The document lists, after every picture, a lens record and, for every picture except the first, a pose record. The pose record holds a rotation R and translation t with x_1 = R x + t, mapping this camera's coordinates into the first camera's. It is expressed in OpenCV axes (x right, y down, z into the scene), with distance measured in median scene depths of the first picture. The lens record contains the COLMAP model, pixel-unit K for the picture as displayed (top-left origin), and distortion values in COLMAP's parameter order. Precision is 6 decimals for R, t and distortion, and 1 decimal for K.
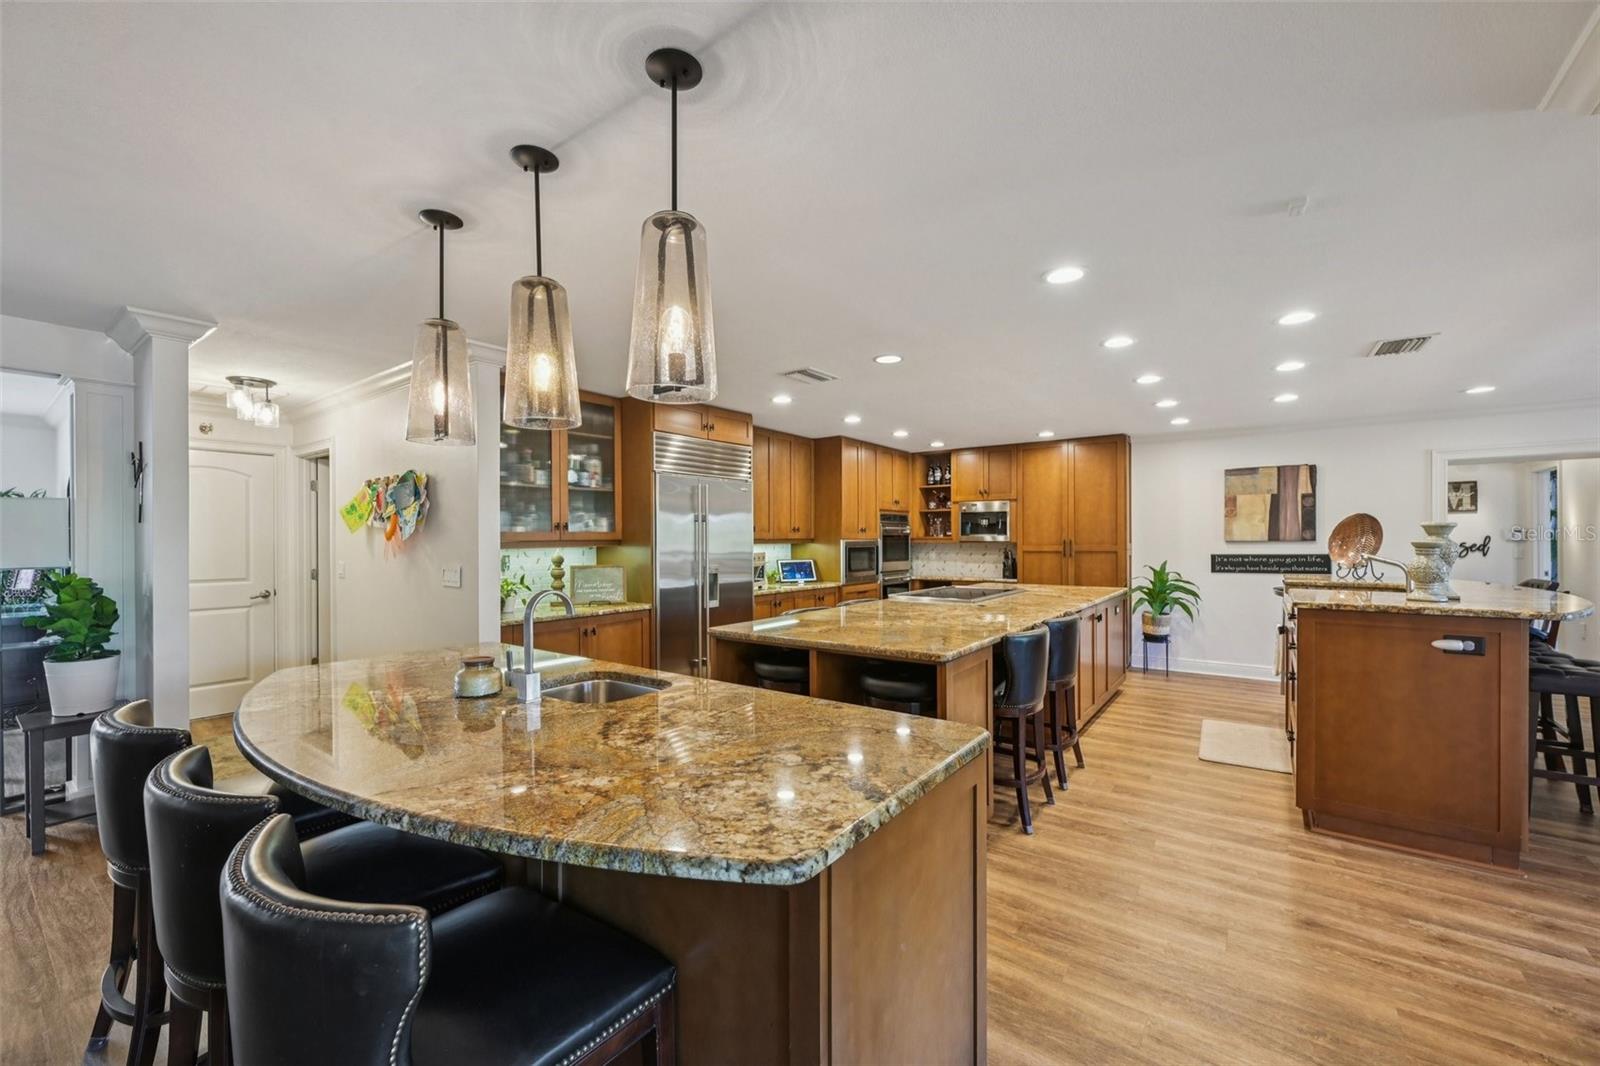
lens RADIAL K [[638.0, 0, 797.1], [0, 638.0, 546.0], [0, 0, 1]] dist [-0.001305, 0.001104]
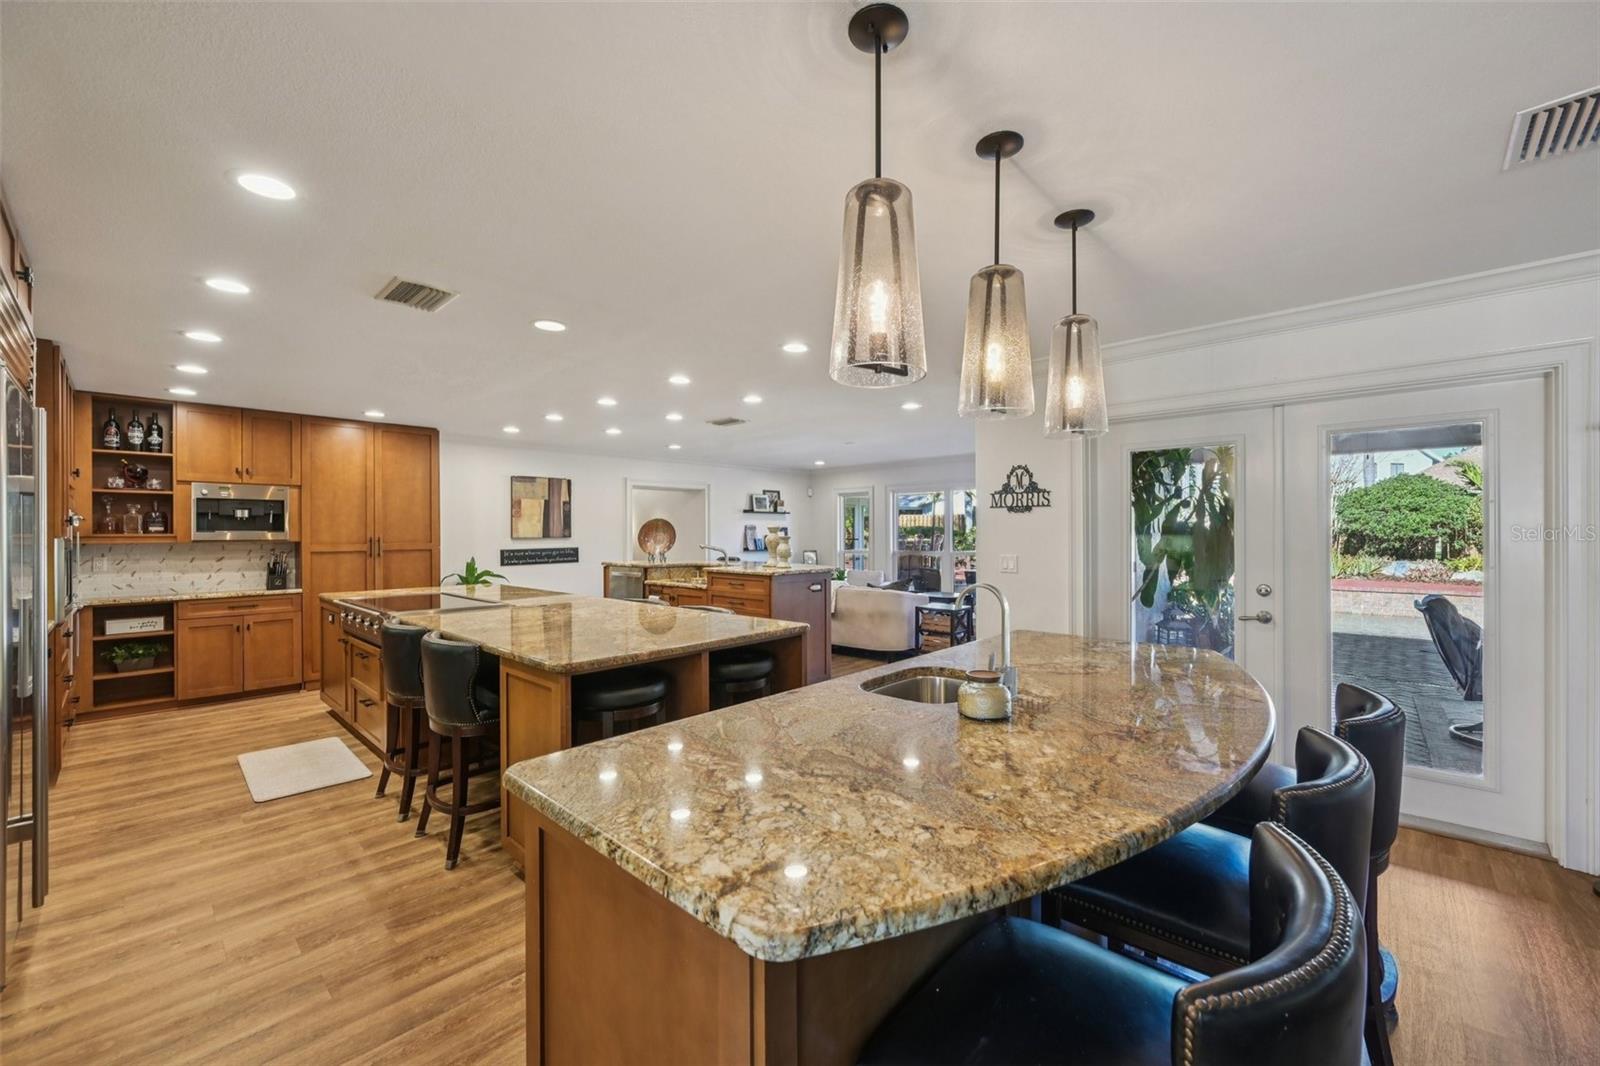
lens RADIAL K [[638.0, 0, 805.9], [0, 638.0, 531.4], [0, 0, 1]] dist [-0.001305, 0.001104]
pose [[0.107616, 0.007286, 0.994166, -0.409106], [0.016117, 0.999829, -0.009072, -0.000731], [-0.994062, 0.017000, 0.107480, 0.350192]]
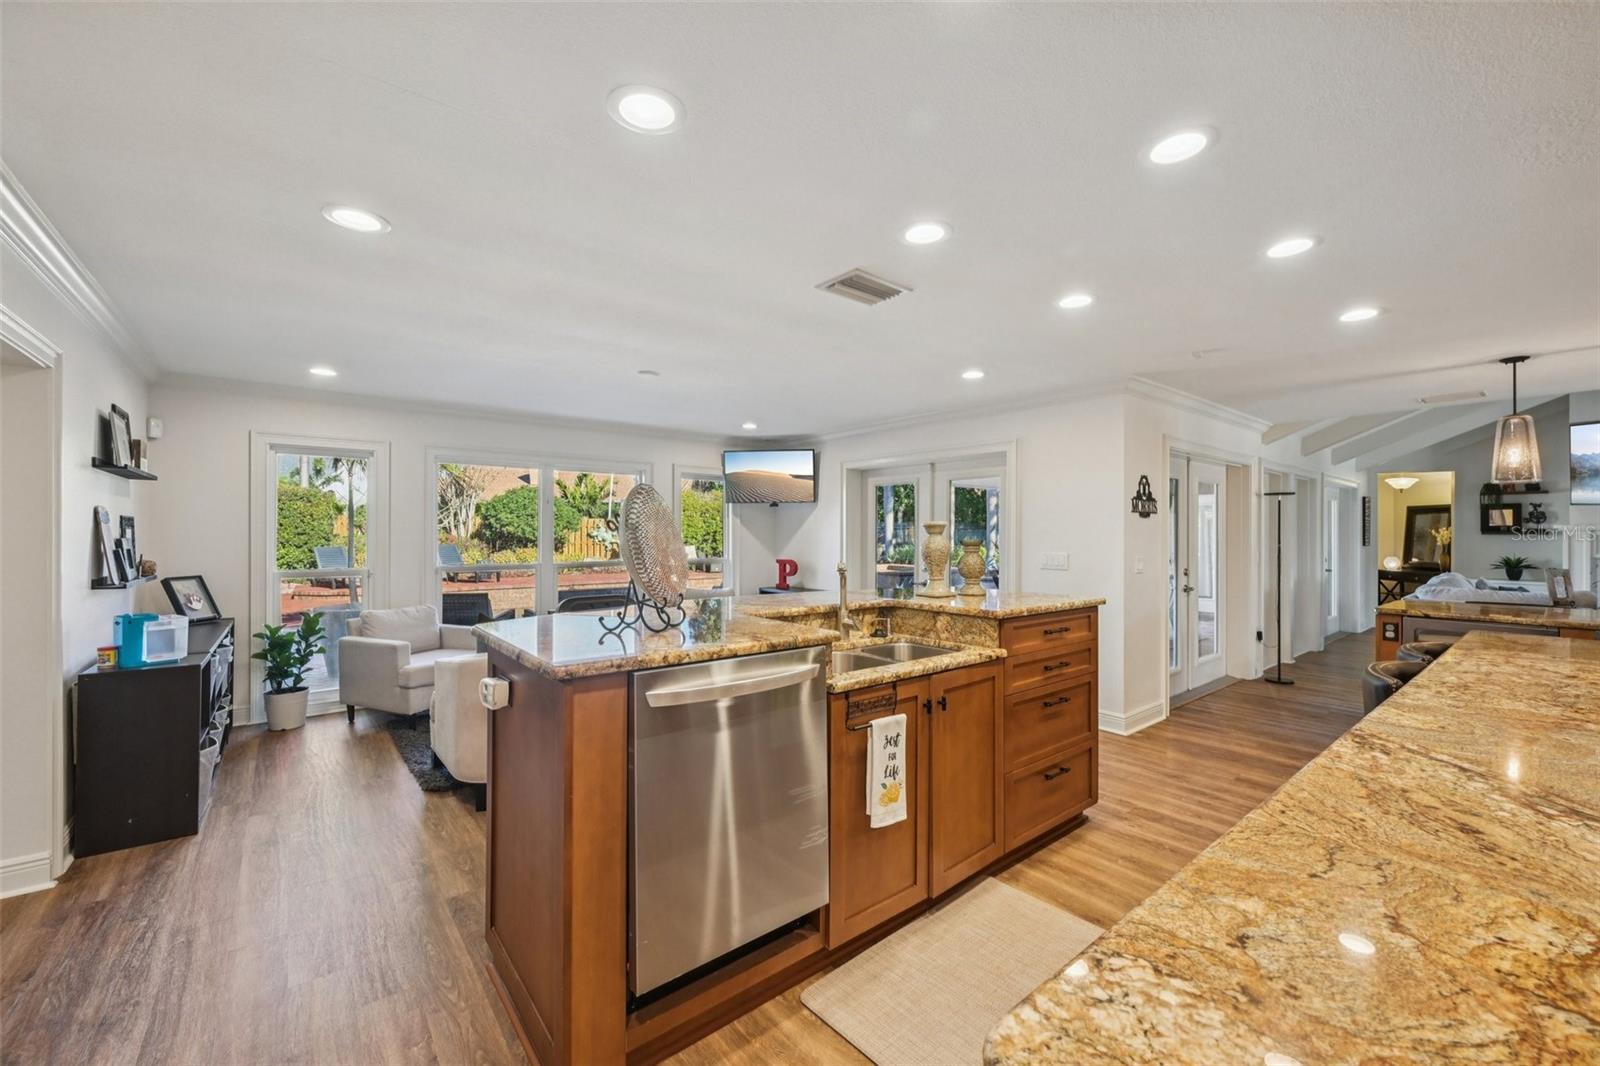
lens RADIAL K [[638.0, 0, 803.9], [0, 638.0, 529.2], [0, 0, 1]] dist [-0.001305, 0.001104]
pose [[-0.970778, 0.002390, 0.239969, 0.472985], [0.003489, 0.999985, 0.004153, -0.014425], [-0.239956, 0.004869, -0.970772, 1.001911]]
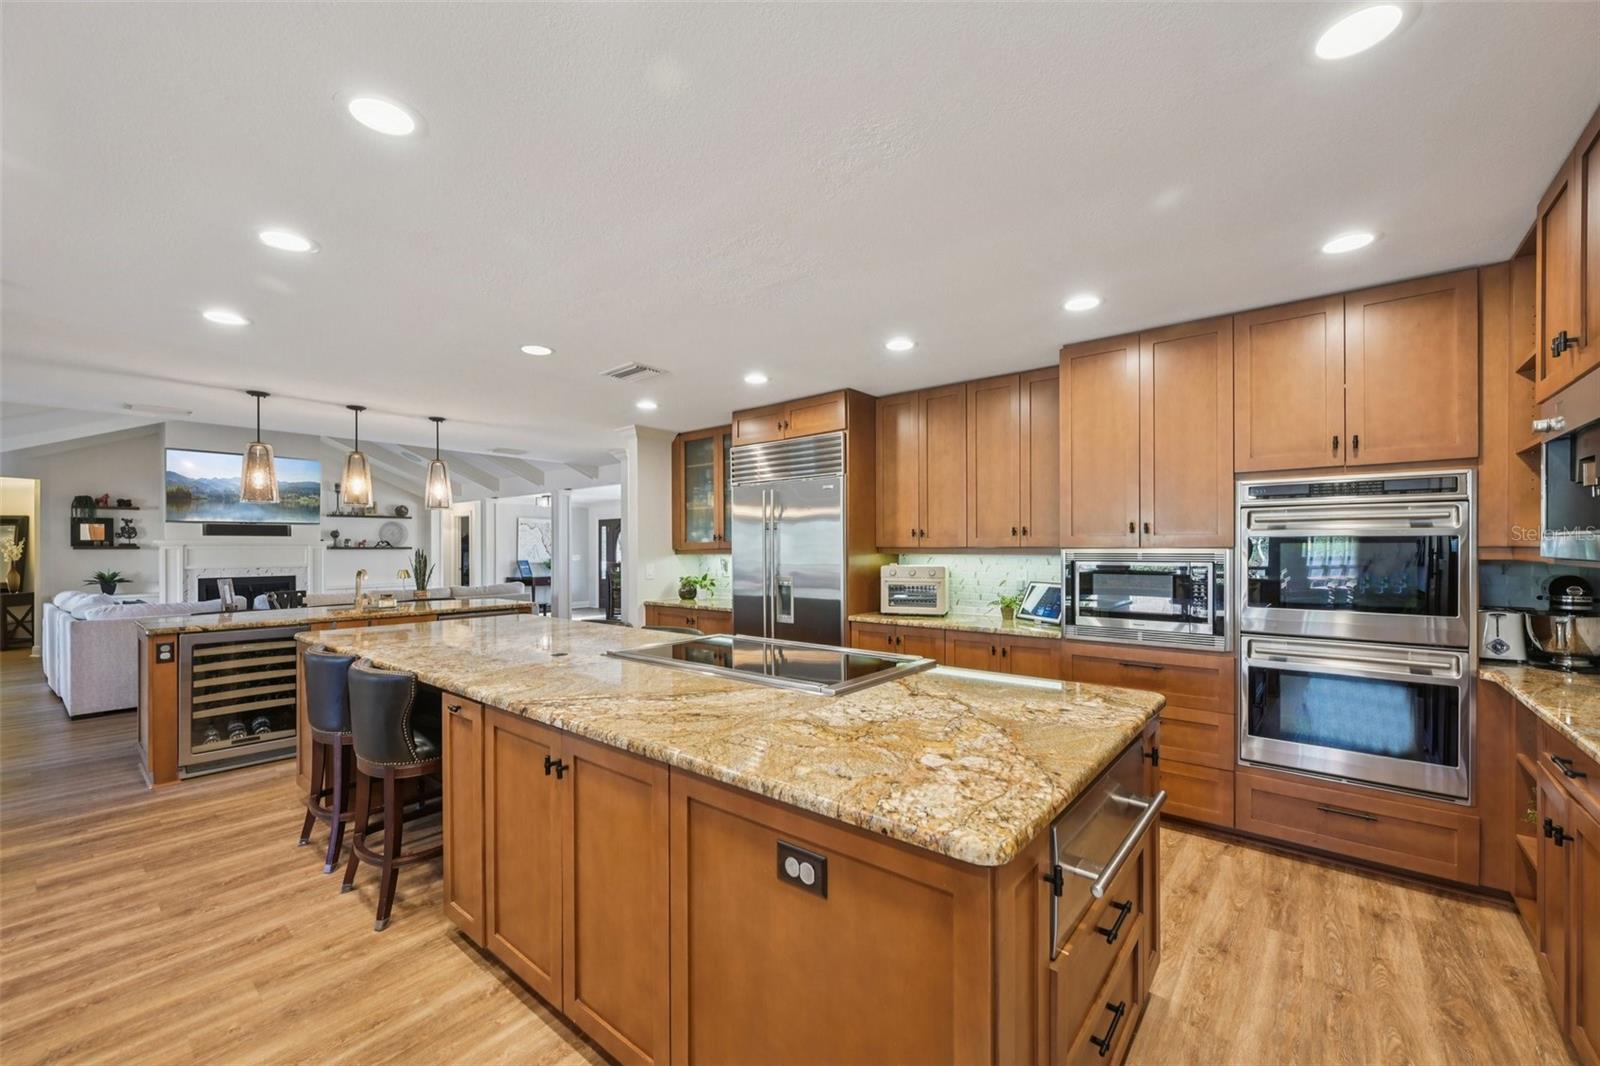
lens RADIAL K [[638.0, 0, 807.6], [0, 638.0, 544.6], [0, 0, 1]] dist [-0.001305, 0.001104]
pose [[-0.042246, 0.000213, -0.999107, 0.625944], [-0.006880, 0.999976, 0.000504, -0.012883], [0.999084, 0.006895, -0.042244, 0.868475]]
